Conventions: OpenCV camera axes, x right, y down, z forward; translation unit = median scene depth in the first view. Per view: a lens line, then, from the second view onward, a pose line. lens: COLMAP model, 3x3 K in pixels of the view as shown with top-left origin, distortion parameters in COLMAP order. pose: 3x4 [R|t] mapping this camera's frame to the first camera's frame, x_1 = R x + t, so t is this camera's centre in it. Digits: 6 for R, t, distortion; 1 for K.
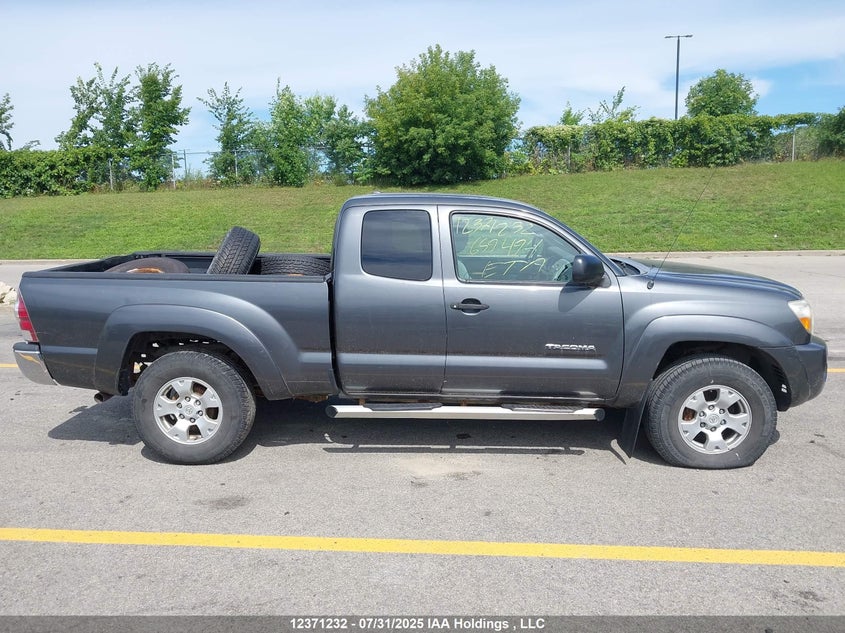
lens RADIAL K [[657.3, 0, 423.3], [0, 657.3, 312.6], [0, 0, 1]] dist [0.052178, -0.050680]
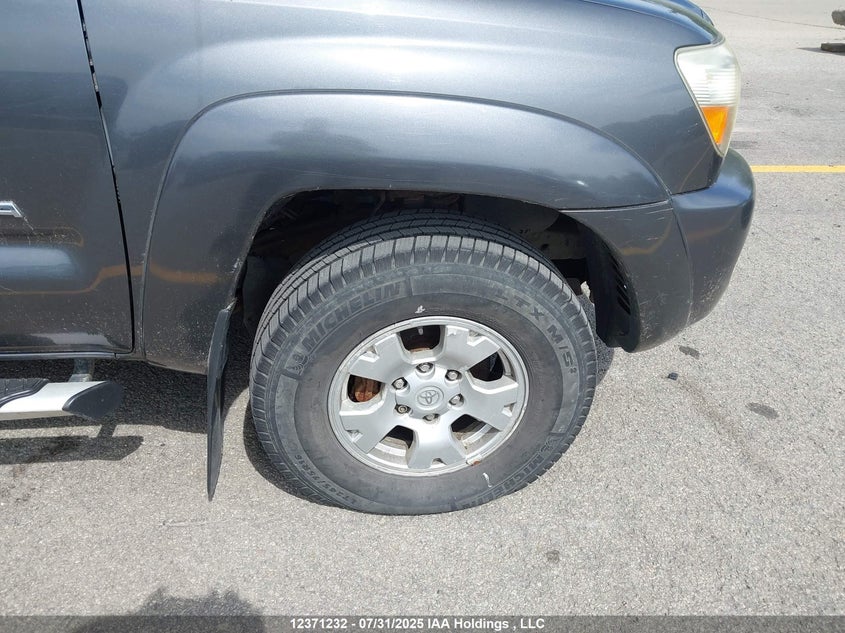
lens RADIAL K [[657.3, 0, 415.4], [0, 657.3, 315.4], [0, 0, 1]] dist [0.052178, -0.050680]
pose [[0.988755, -0.030174, 0.146465, 0.379040], [-0.025721, 0.930519, 0.365340, -0.011543], [-0.147313, -0.364999, 0.919279, 0.688076]]
